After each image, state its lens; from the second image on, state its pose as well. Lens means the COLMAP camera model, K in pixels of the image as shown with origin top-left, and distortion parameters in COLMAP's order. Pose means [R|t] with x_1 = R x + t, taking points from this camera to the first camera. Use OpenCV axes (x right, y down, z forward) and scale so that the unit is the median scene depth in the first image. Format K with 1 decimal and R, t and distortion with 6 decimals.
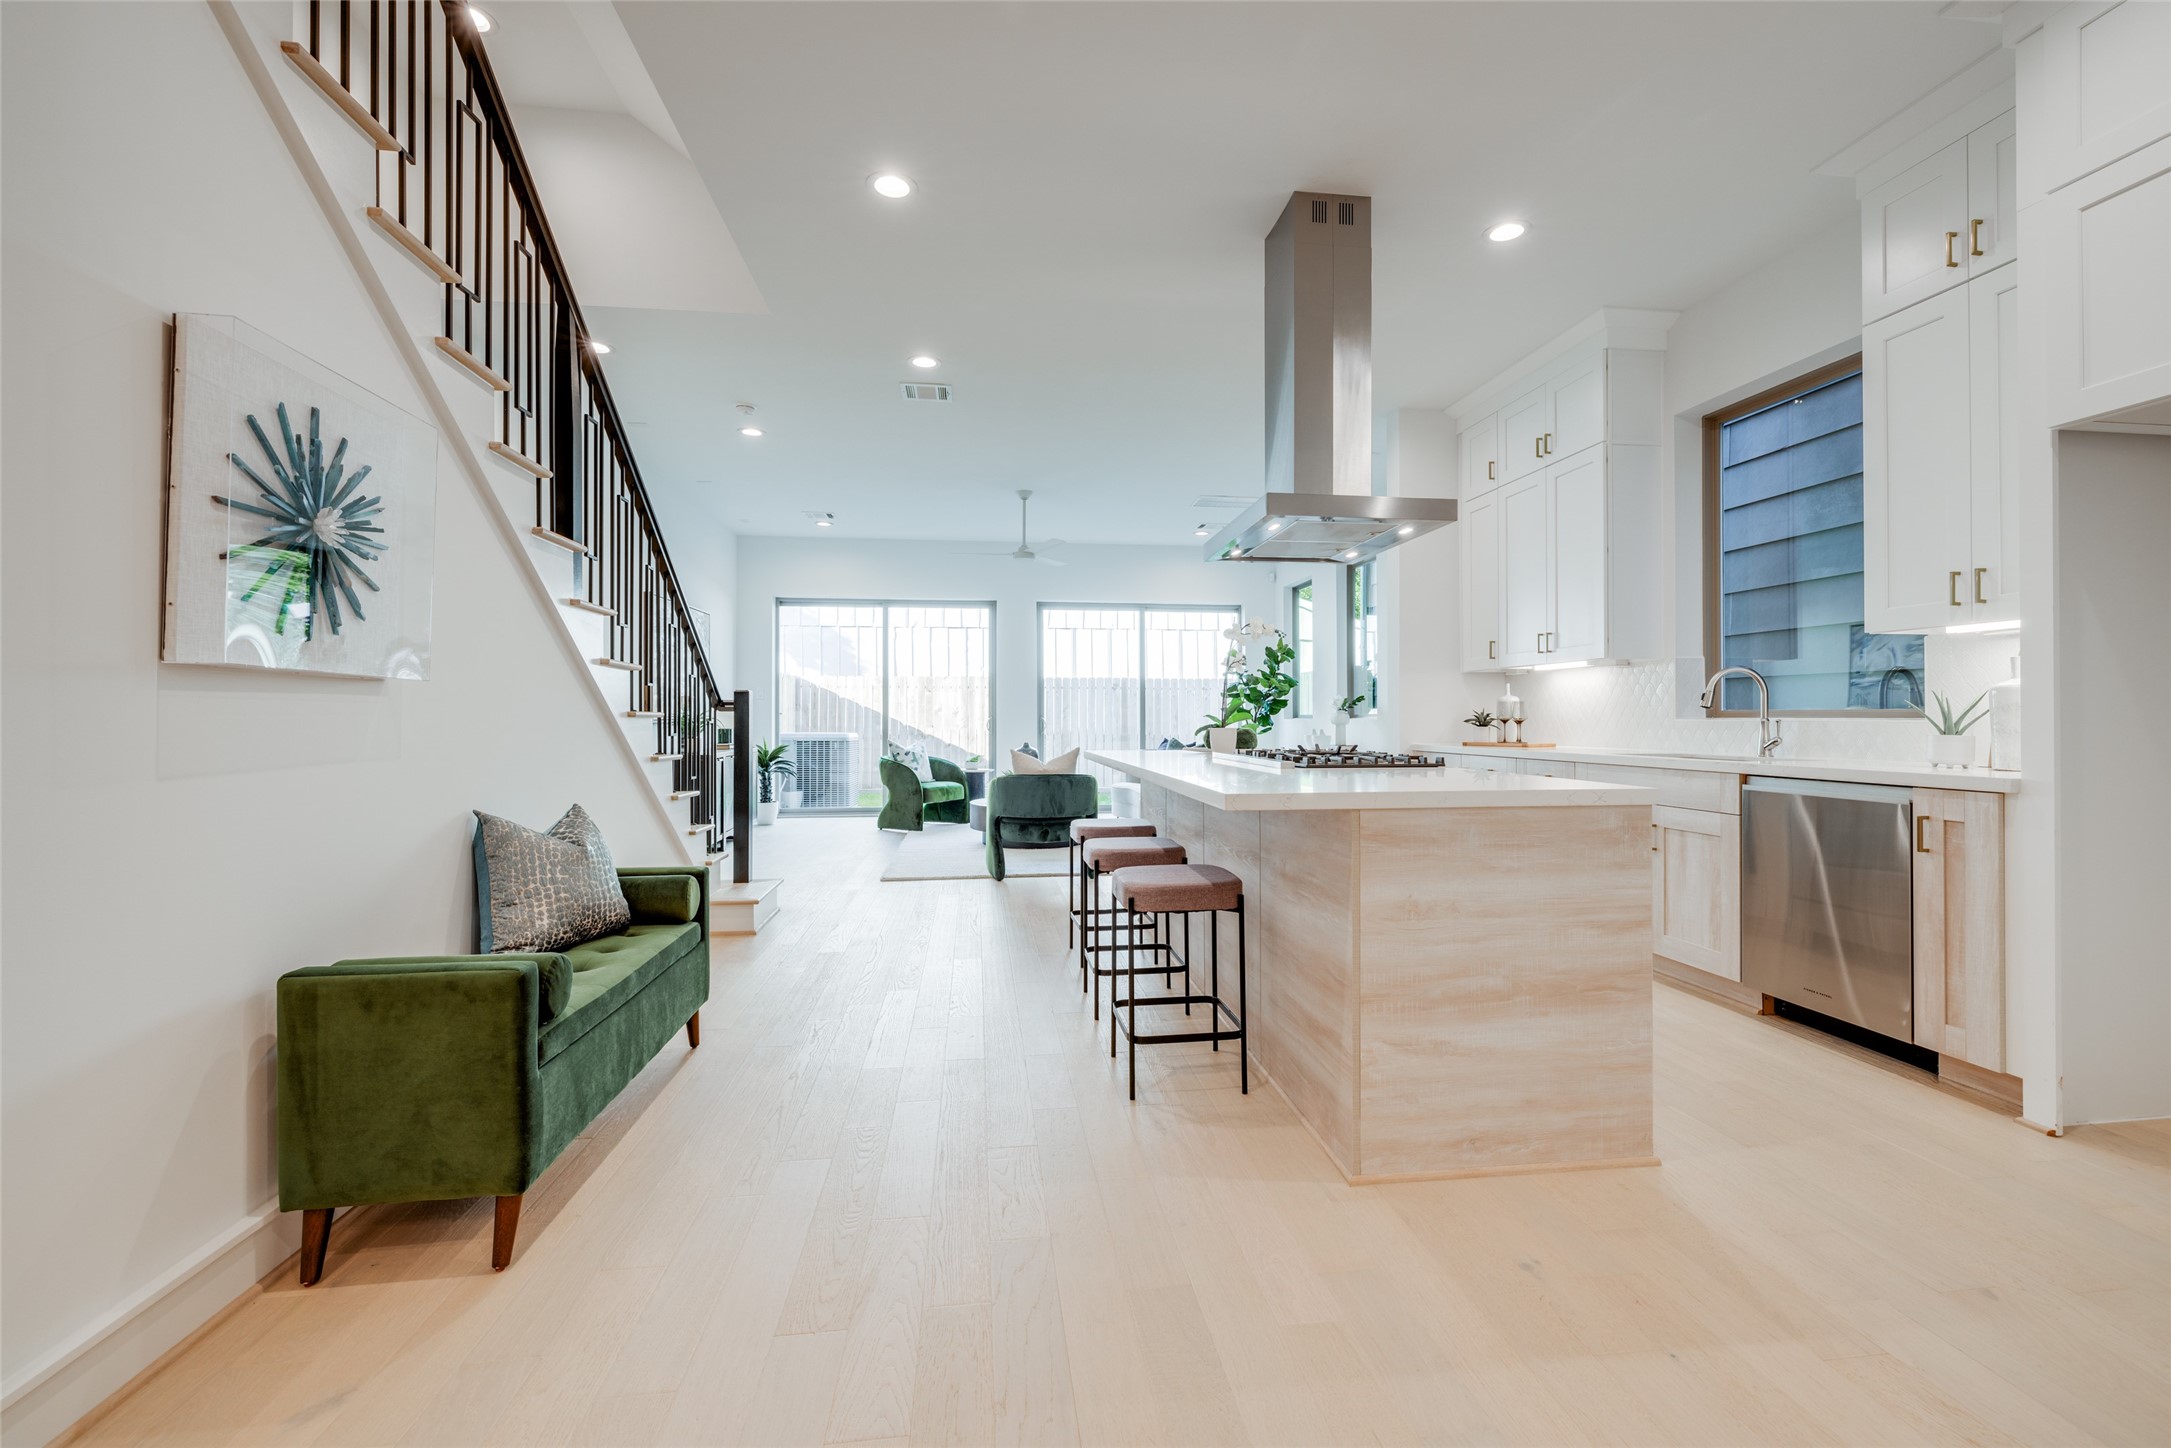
lens RADIAL K [[913.0, 0, 1093.6], [0, 913.0, 712.8], [0, 0, 1]] dist [-0.000876, 0.000391]
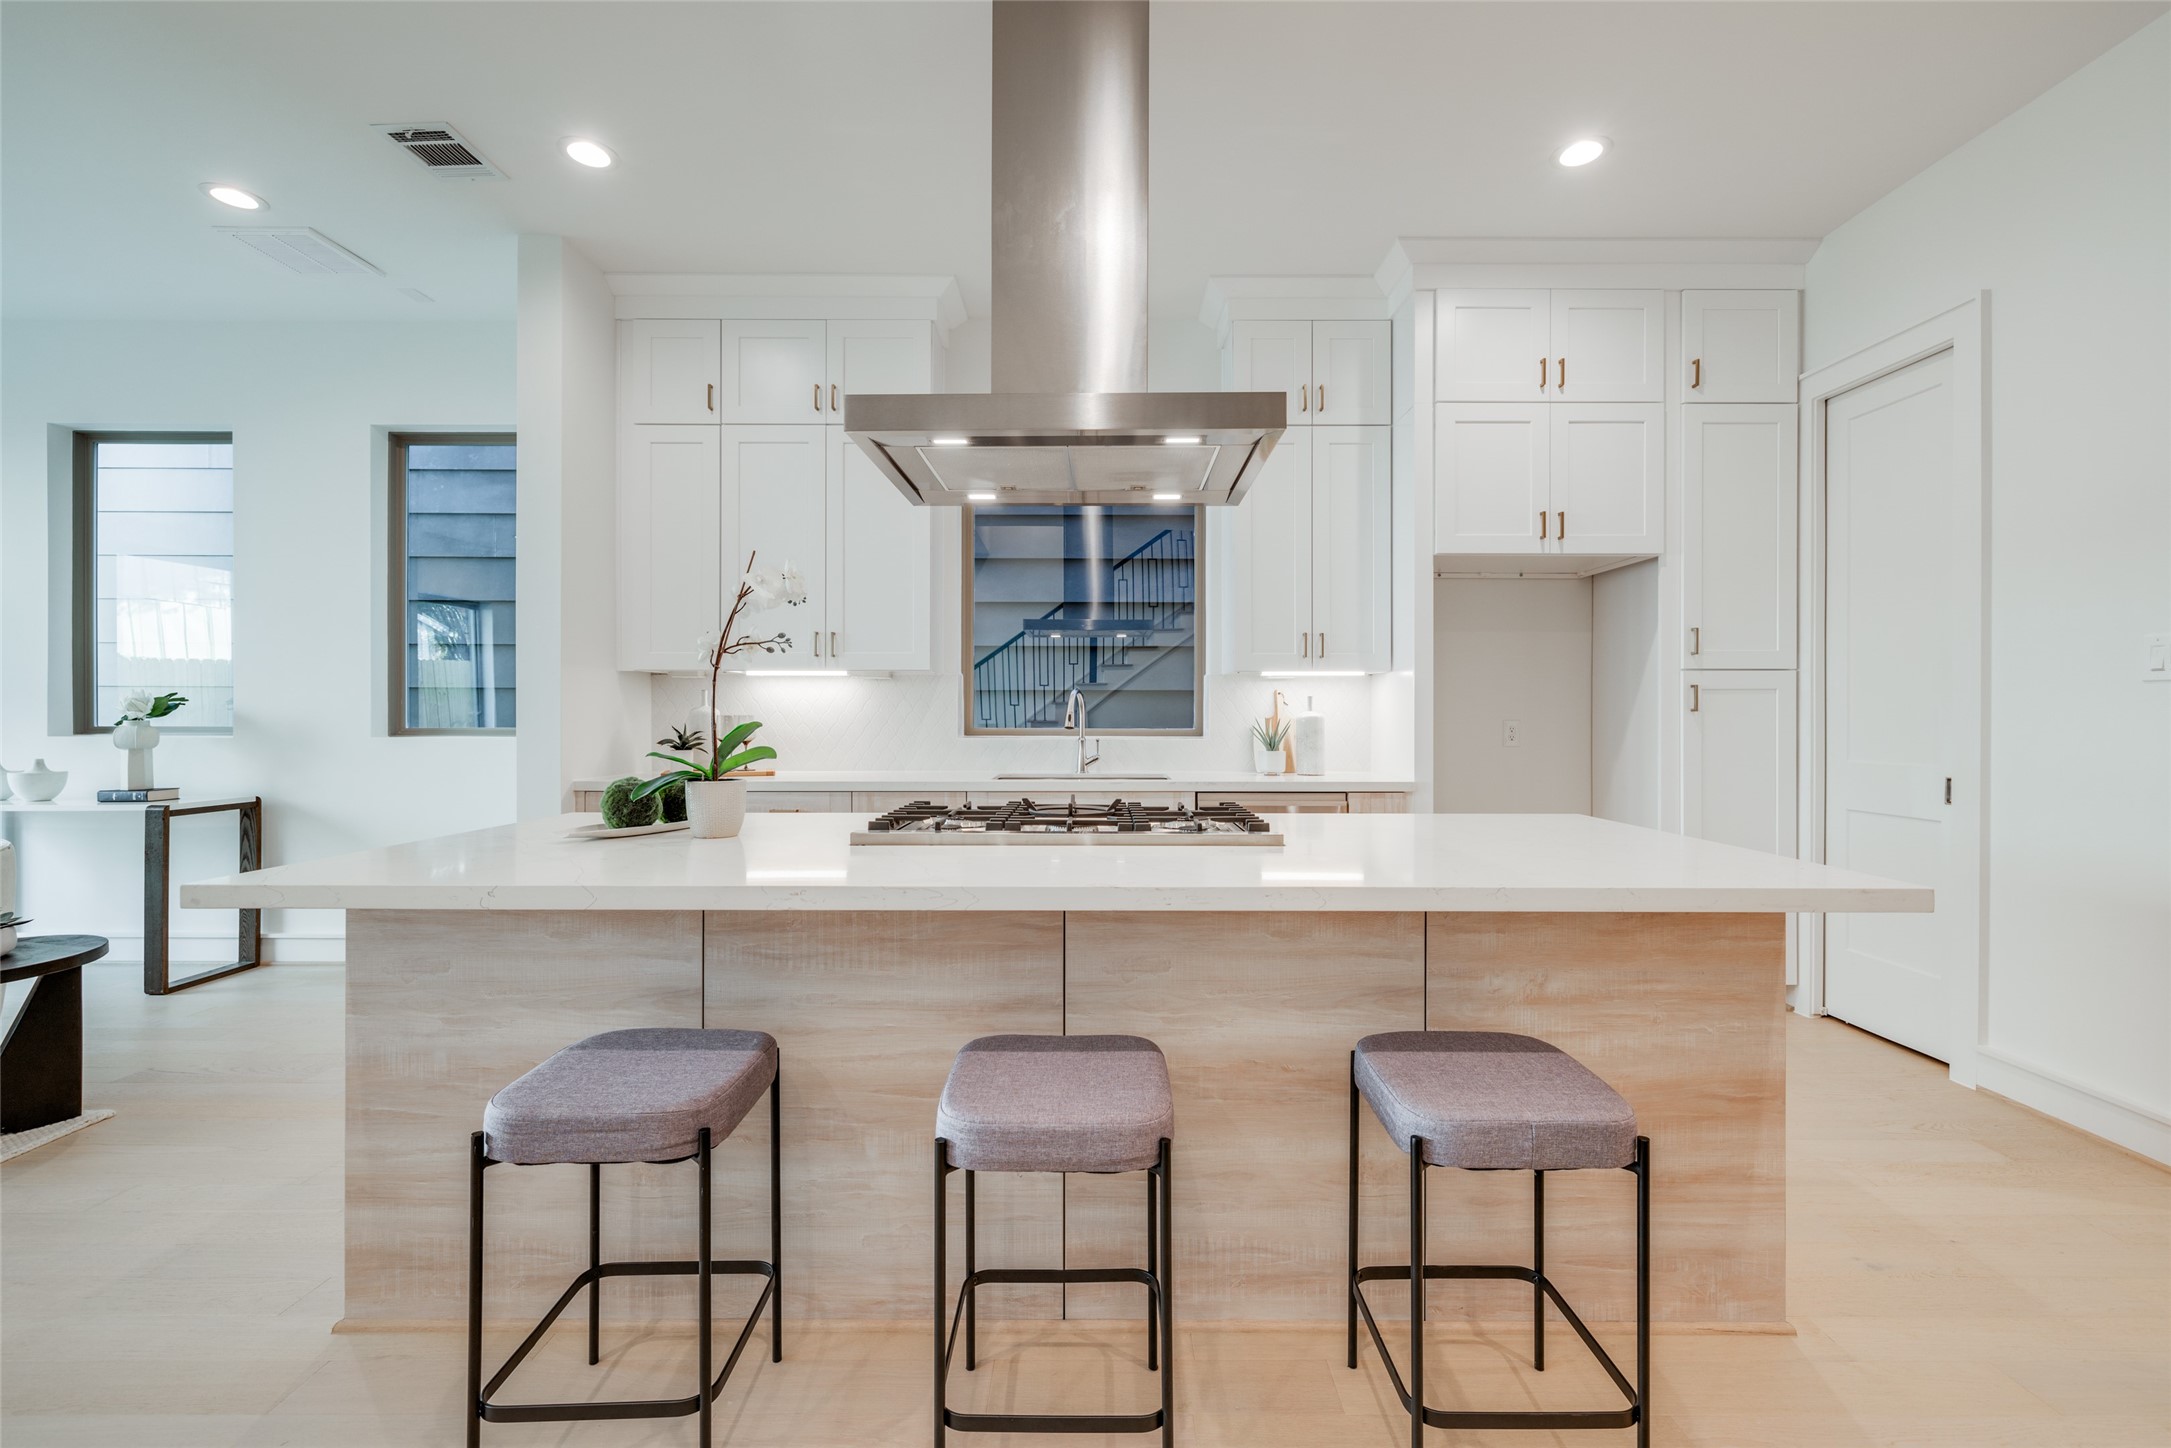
lens RADIAL K [[912.5, 0, 1101.7], [0, 912.5, 713.0], [0, 0, 1]] dist [0.000762, 0.000068]
pose [[0.126403, 0.002801, 0.991975, -0.295043], [-0.007732, 0.999968, -0.001838, -0.018360], [-0.991949, -0.007438, 0.126421, 0.725081]]
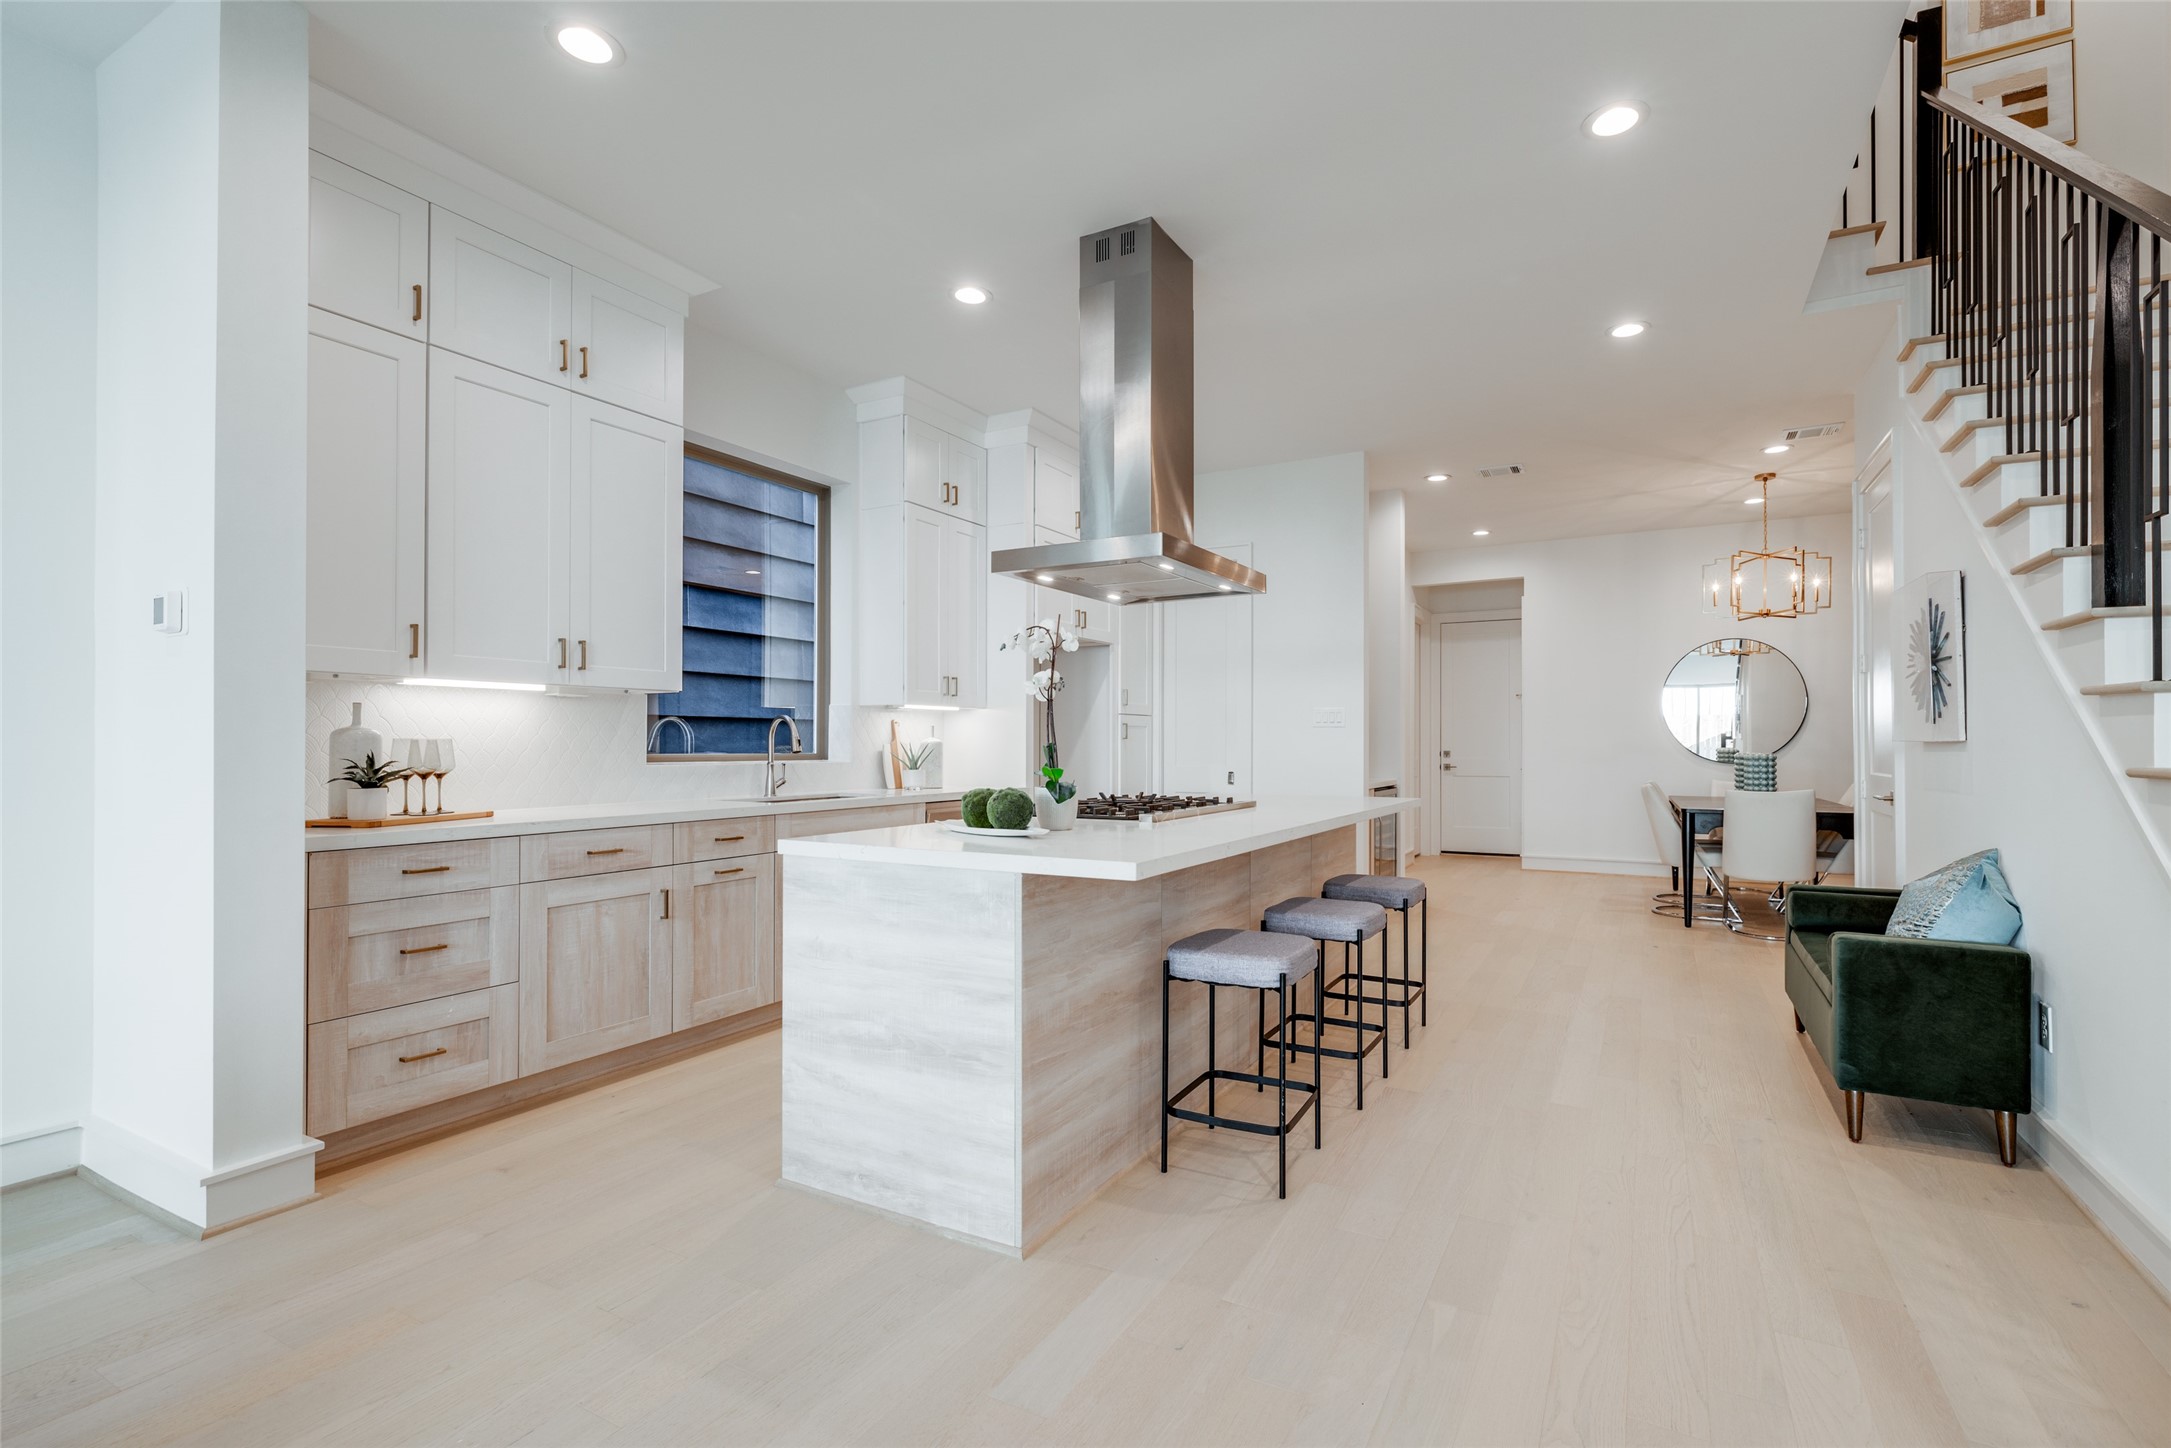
lens RADIAL K [[957.7, 0, 1141.4], [0, 957.7, 736.3], [0, 0, 1]] dist [0.000174, 0.000056]
pose [[-0.816020, 0.006370, 0.577988, -0.277355], [-0.002132, 0.999899, -0.014030, -0.008713], [-0.578019, -0.012681, -0.815925, 1.471752]]
